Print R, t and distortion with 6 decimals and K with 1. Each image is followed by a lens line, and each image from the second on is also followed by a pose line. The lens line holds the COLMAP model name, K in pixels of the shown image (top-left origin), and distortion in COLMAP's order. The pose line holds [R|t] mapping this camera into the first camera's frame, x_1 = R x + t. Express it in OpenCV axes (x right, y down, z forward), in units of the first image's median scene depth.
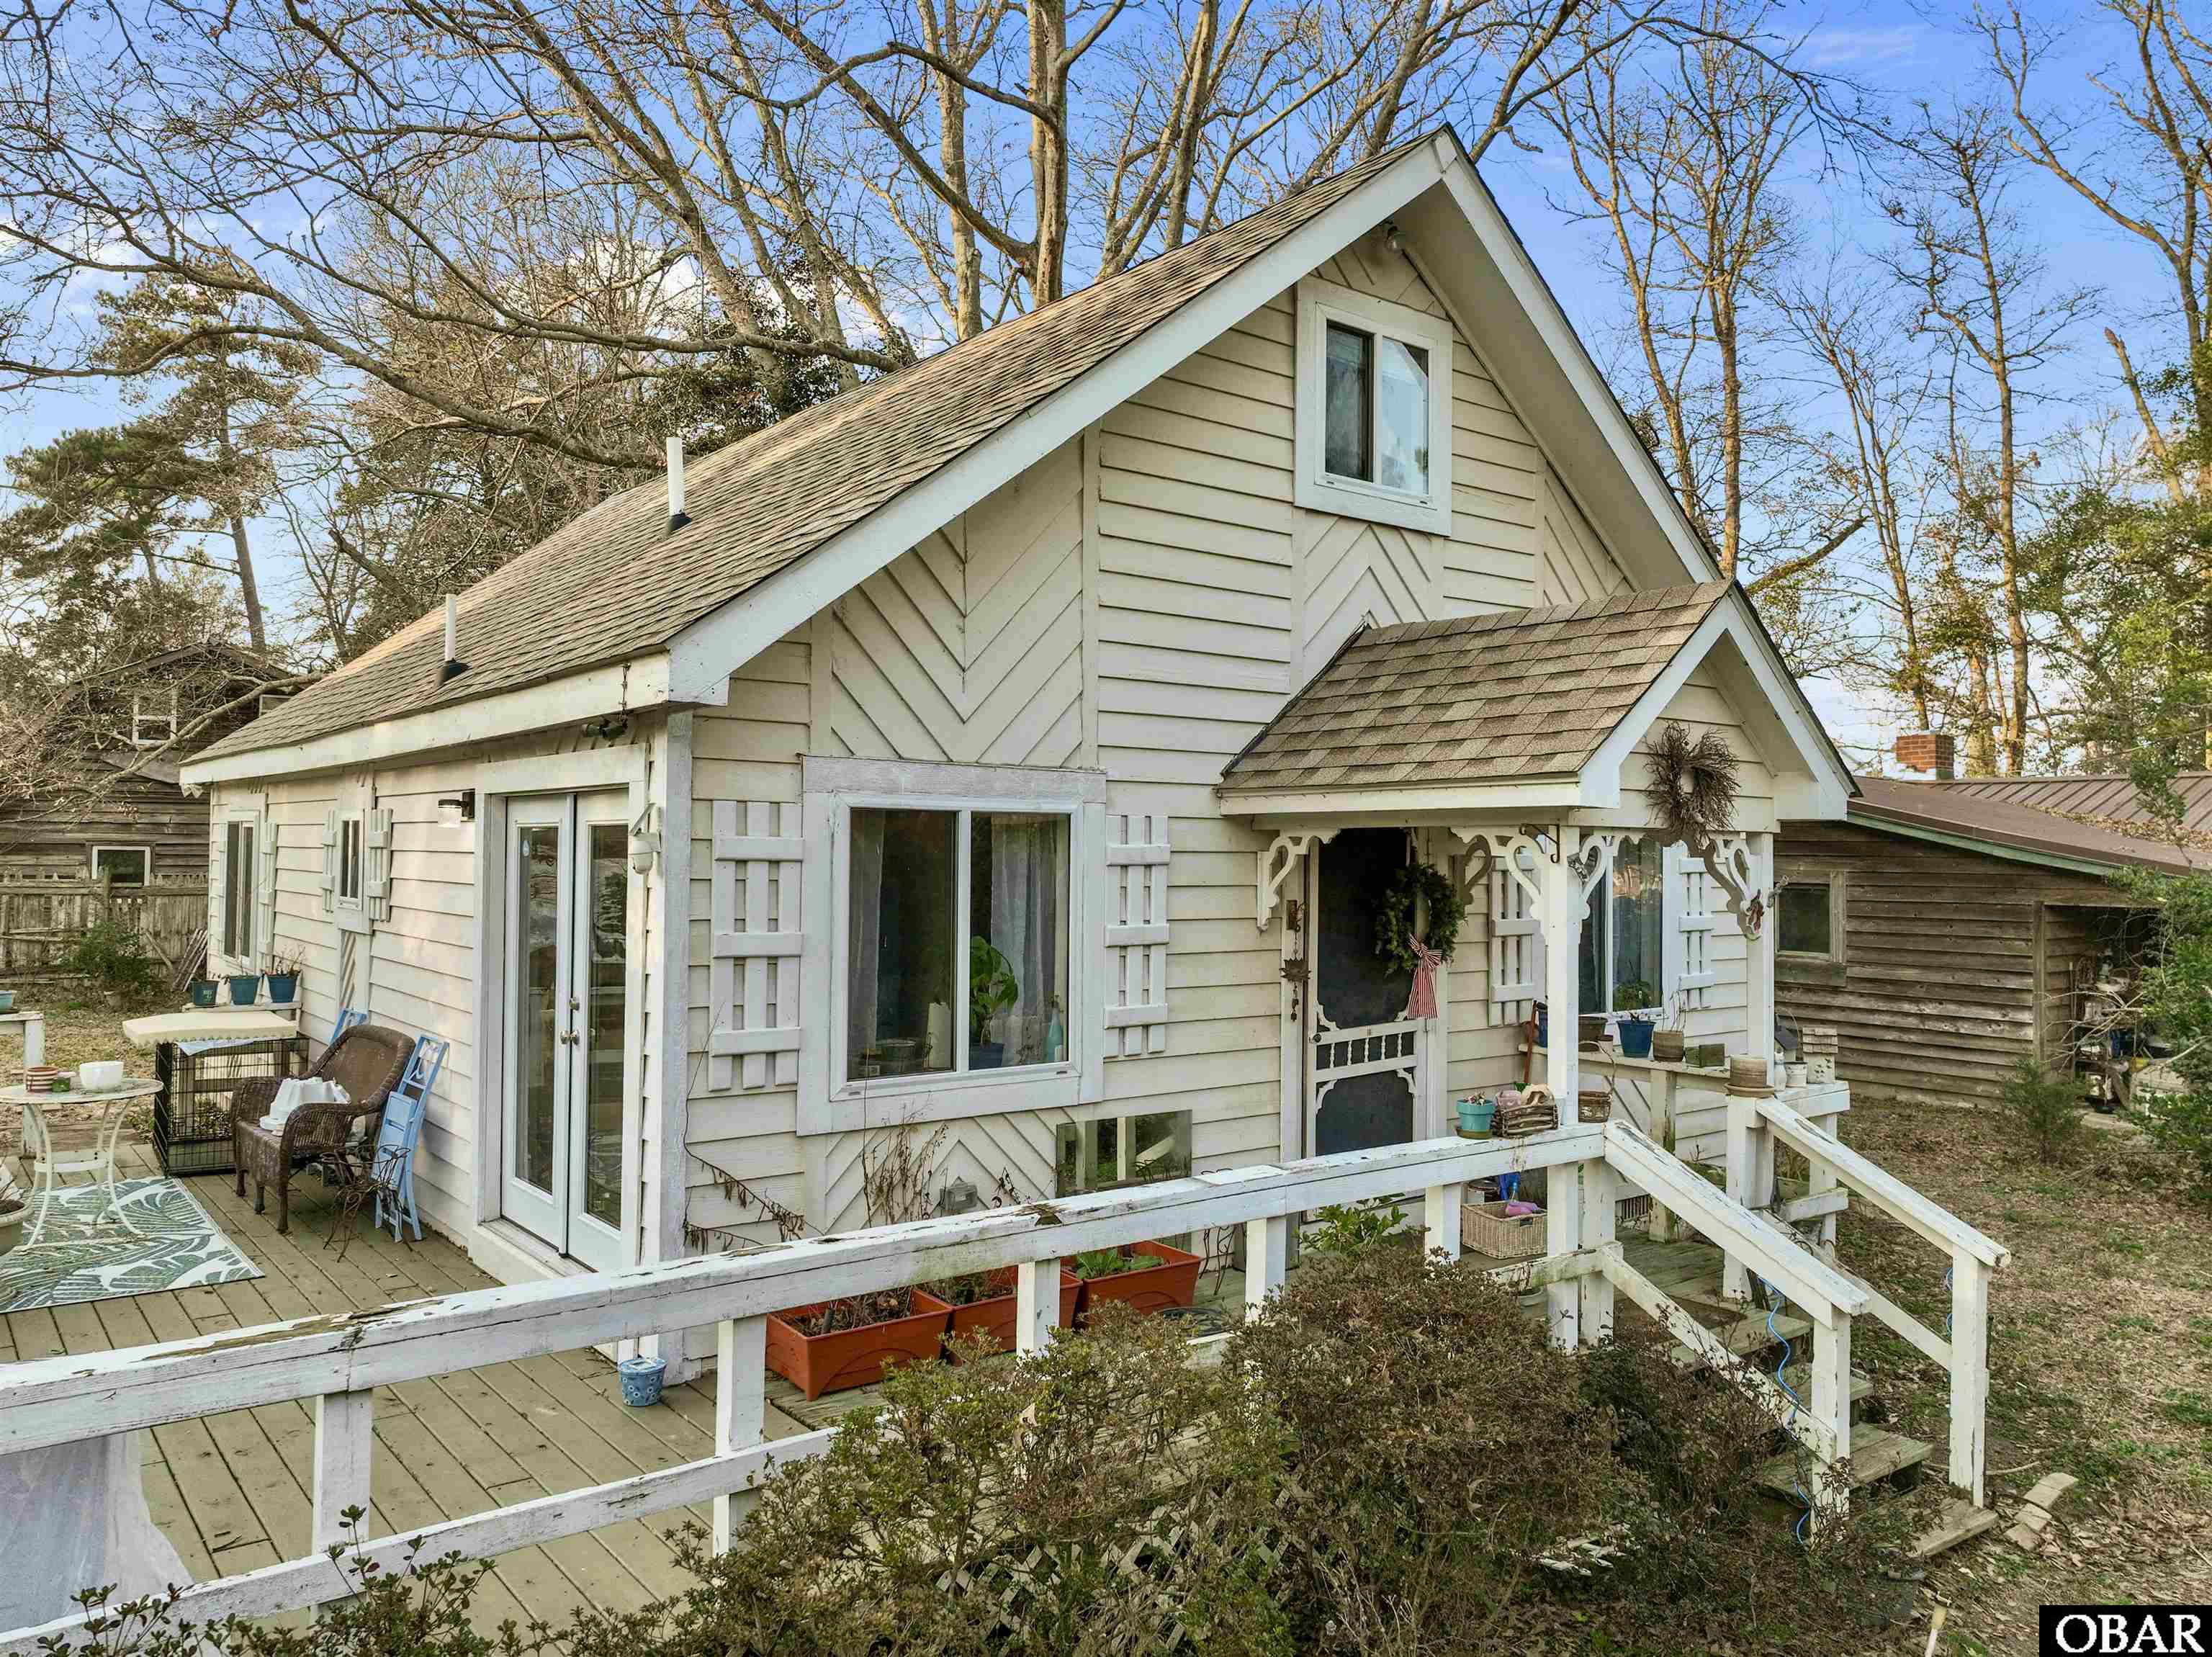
lens RADIAL K [[1596.4, 0, 1111.5], [0, 1596.4, 825.5], [0, 0, 1]] dist [-0.004884, 0.015282]
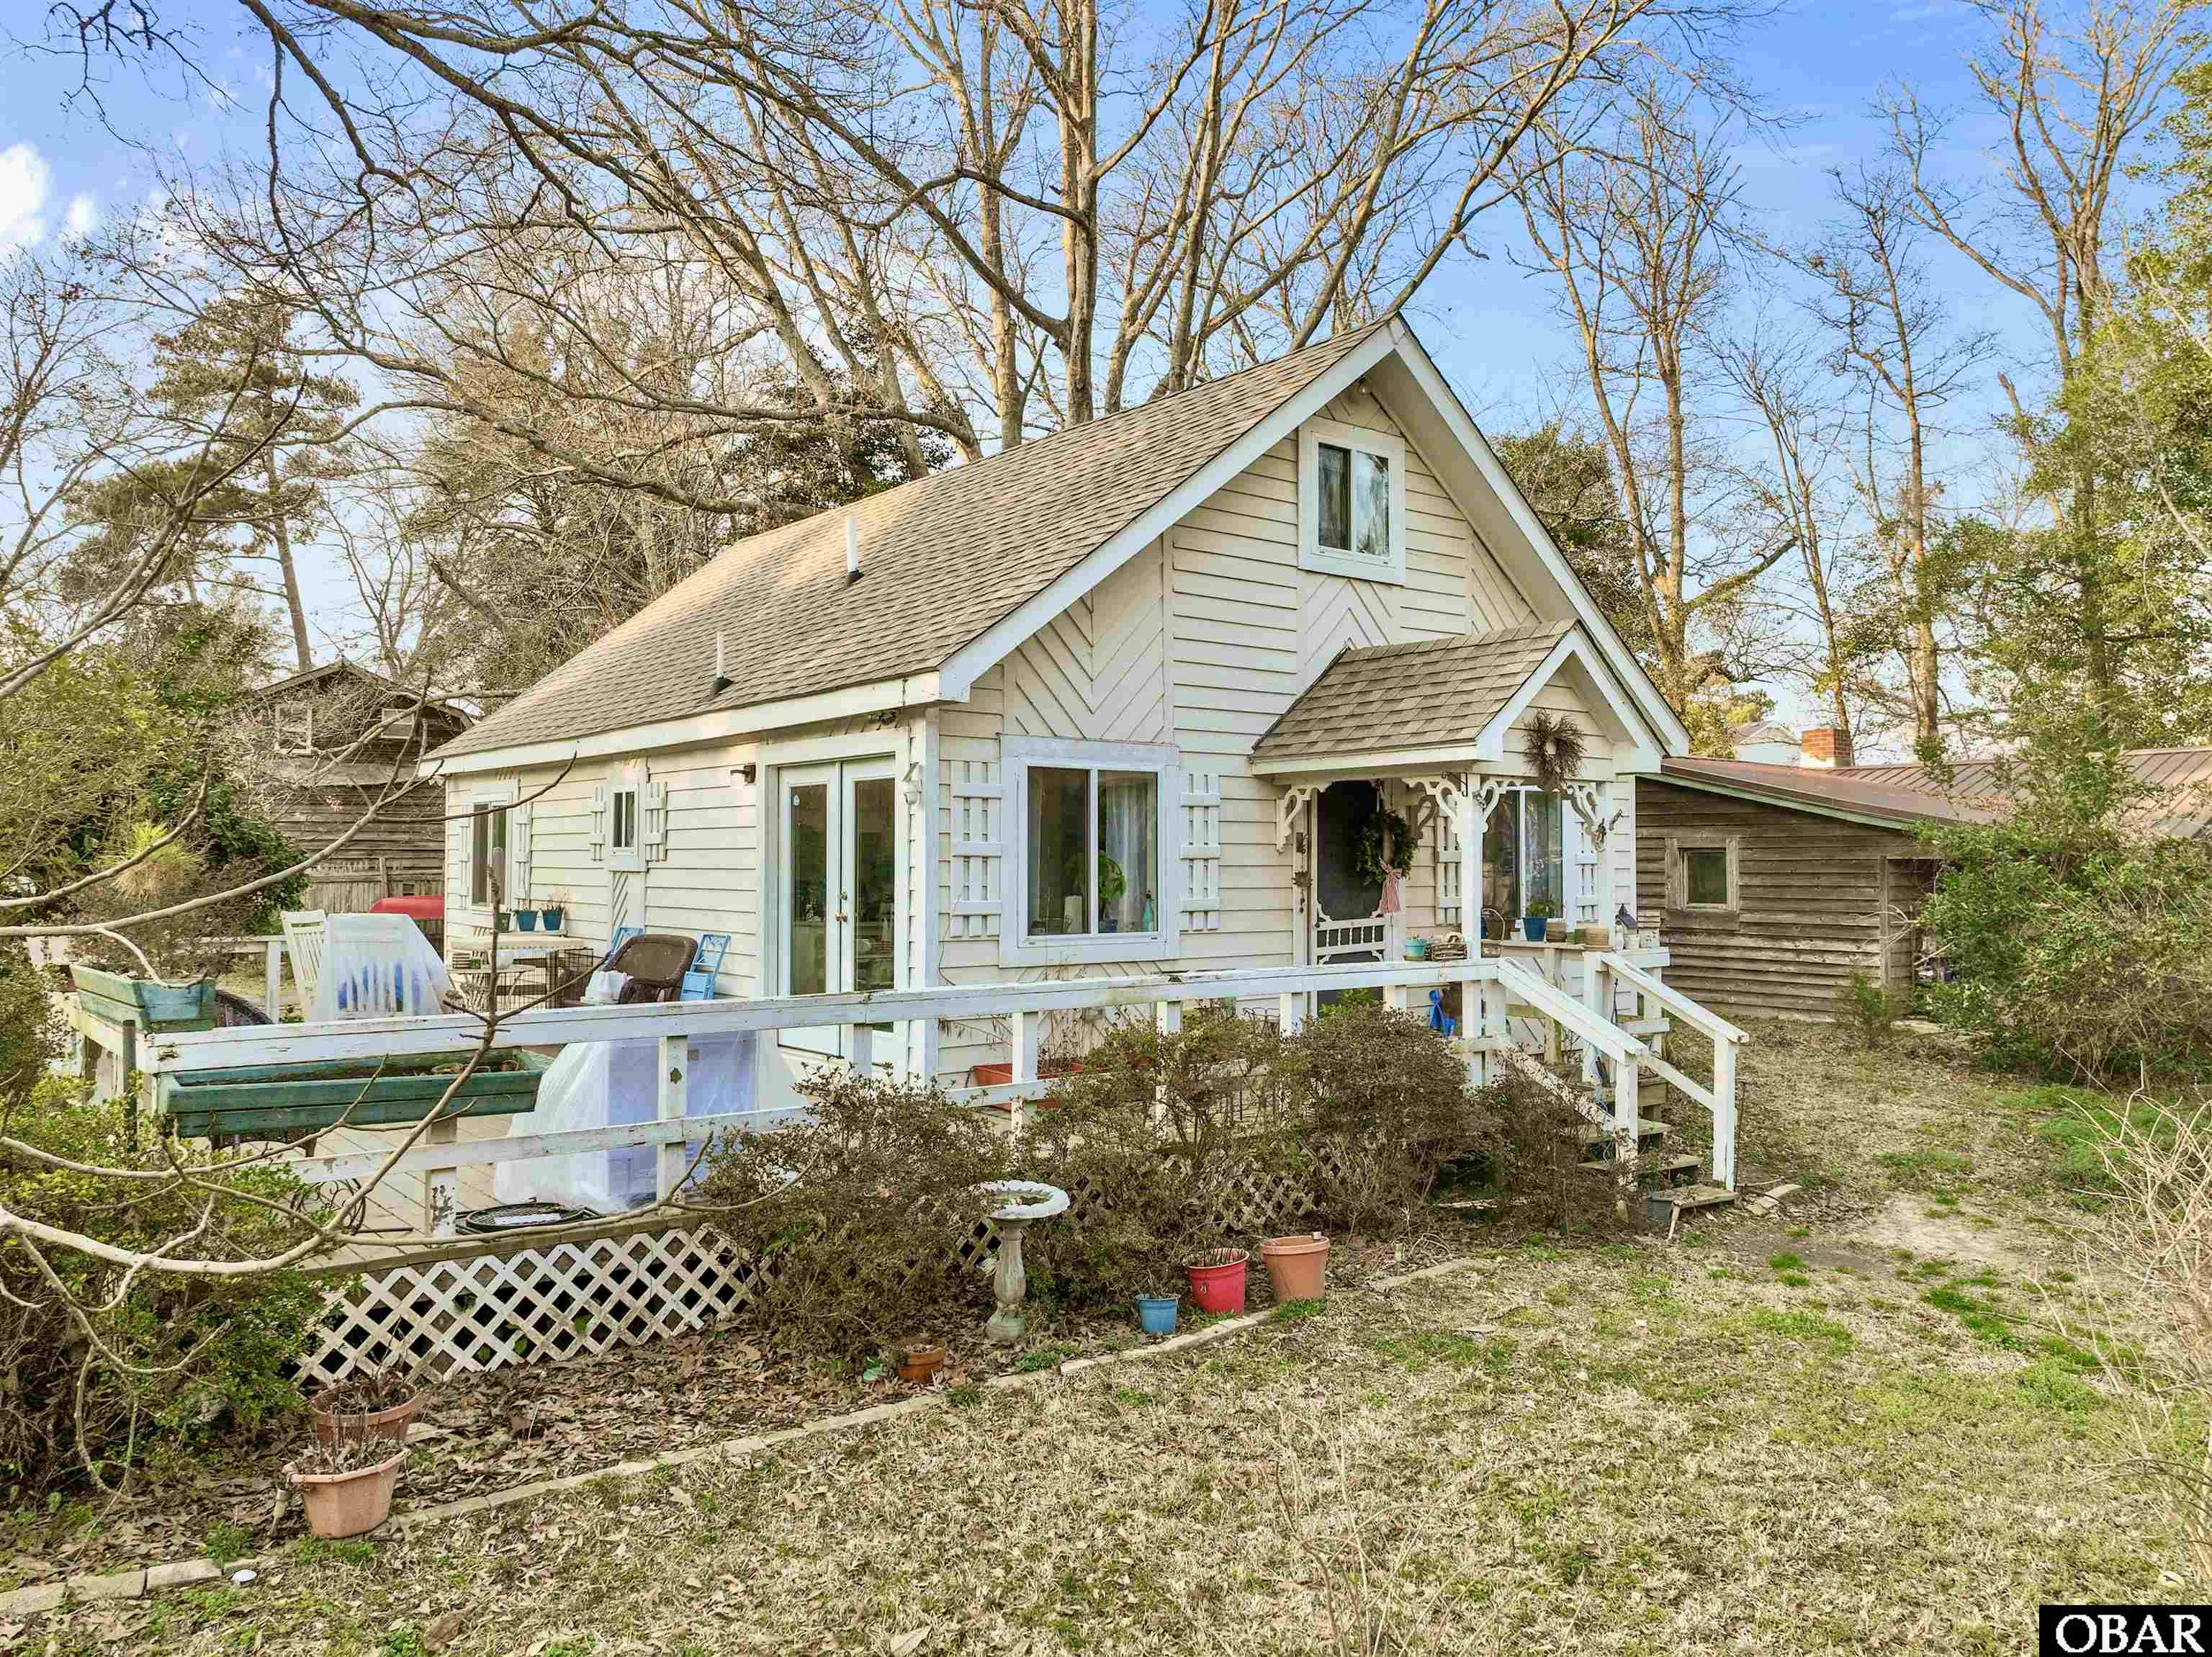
lens RADIAL K [[1596.4, 0, 1100.8], [0, 1596.4, 833.9], [0, 0, 1]] dist [-0.004884, 0.015282]
pose [[0.999958, -0.009198, 0.000596, -0.067172], [0.009199, 0.999957, -0.001363, 0.044044], [-0.000584, 0.001369, 0.999999, -0.449452]]
